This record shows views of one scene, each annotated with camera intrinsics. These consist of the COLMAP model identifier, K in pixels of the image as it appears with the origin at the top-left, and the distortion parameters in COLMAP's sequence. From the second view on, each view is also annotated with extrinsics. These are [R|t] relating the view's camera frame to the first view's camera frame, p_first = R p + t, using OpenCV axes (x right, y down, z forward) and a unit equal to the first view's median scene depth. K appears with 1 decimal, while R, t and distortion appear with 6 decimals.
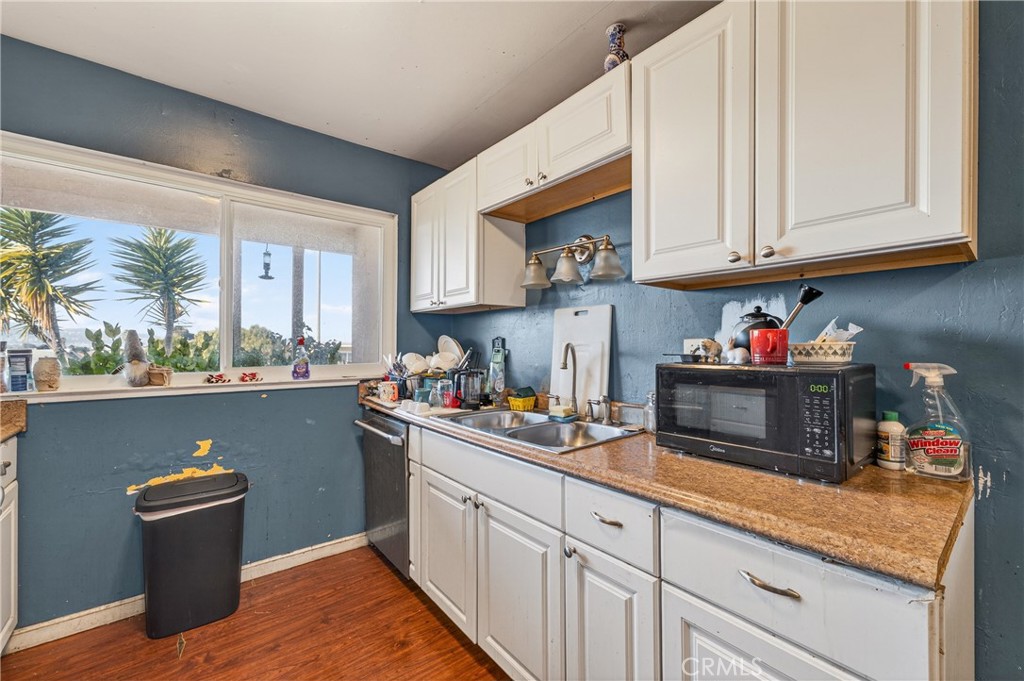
lens RADIAL K [[417.3, 0, 513.1], [0, 417.3, 346.1], [0, 0, 1]] dist [-0.019380, 0.016046]
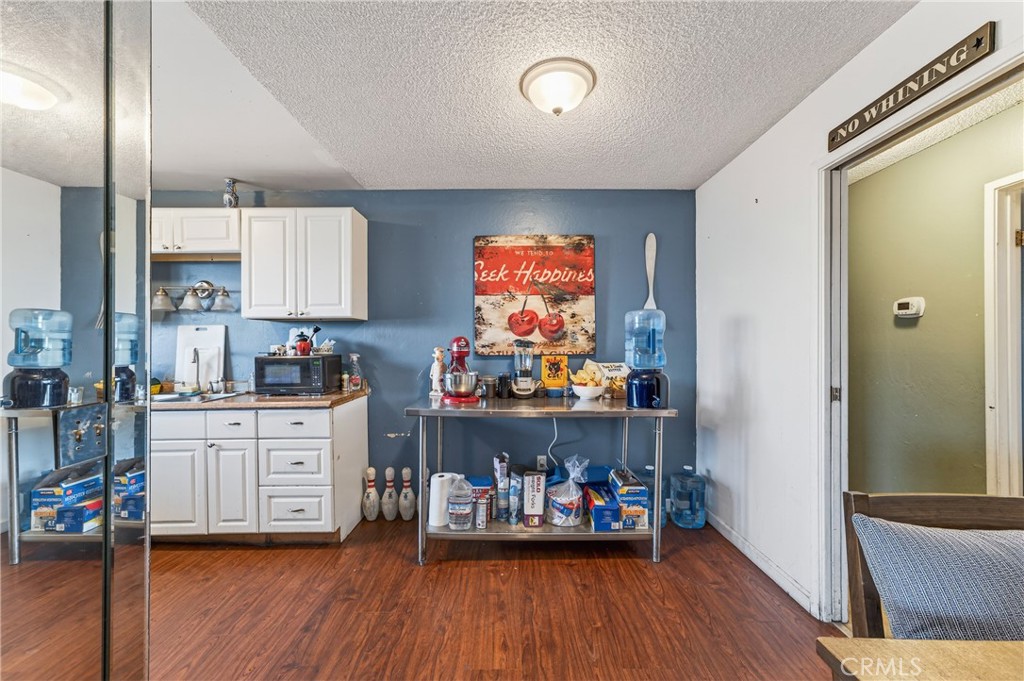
lens RADIAL K [[415.5, 0, 512.0], [0, 415.5, 340.5], [0, 0, 1]] dist [-0.051394, 0.051437]
pose [[0.621613, 0.003373, 0.783317, -0.362238], [0.011012, 0.999854, -0.013045, -0.000961], [-0.783247, 0.016735, 0.621486, -1.001303]]
